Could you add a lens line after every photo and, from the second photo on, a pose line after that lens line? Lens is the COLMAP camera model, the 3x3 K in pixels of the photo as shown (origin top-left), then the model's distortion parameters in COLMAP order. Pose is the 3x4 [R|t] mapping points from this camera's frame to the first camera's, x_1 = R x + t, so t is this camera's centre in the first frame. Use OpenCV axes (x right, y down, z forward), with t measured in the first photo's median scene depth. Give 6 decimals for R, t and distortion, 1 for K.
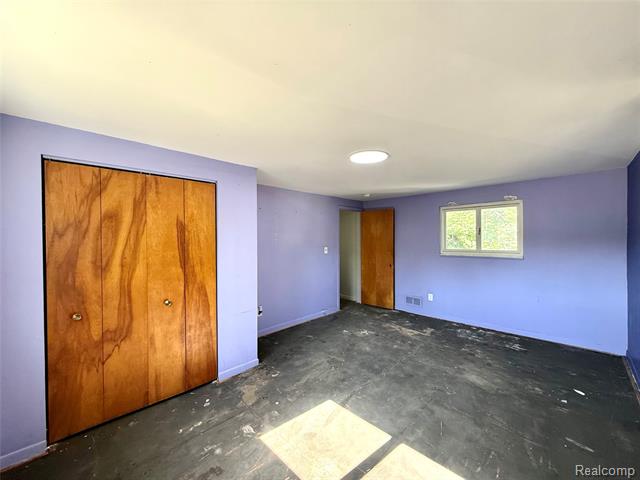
lens RADIAL K [[255.4, 0, 317.3], [0, 255.4, 239.7], [0, 0, 1]] dist [-0.000545, 0.000299]
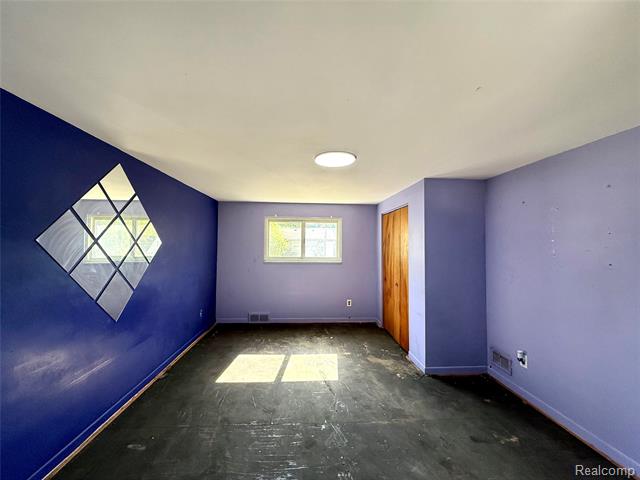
lens RADIAL K [[255.4, 0, 317.0], [0, 255.4, 239.9], [0, 0, 1]] dist [-0.000545, 0.000299]
pose [[-0.661261, -0.013854, -0.750028, 0.737257], [-0.010172, 0.999903, -0.009501, -0.016597], [0.750087, 0.001347, -0.661338, 1.234836]]
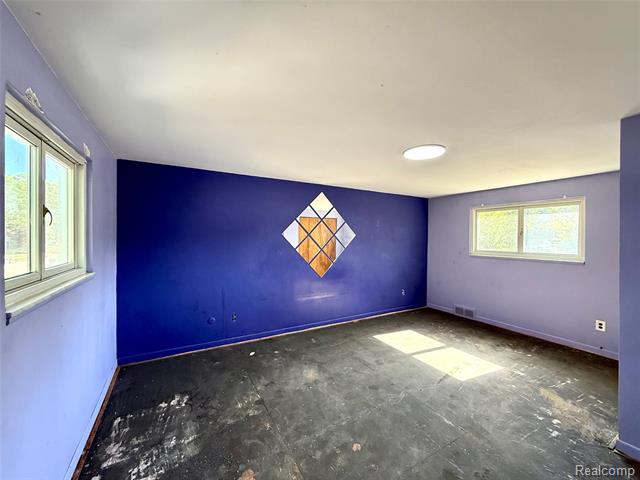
lens RADIAL K [[255.4, 0, 318.5], [0, 255.4, 239.8], [0, 0, 1]] dist [-0.000545, 0.000299]
pose [[-0.966120, -0.002620, 0.258078, 0.264767], [0.001448, 0.999878, 0.015572, -0.007479], [-0.258087, 0.015418, -0.965999, 1.608618]]
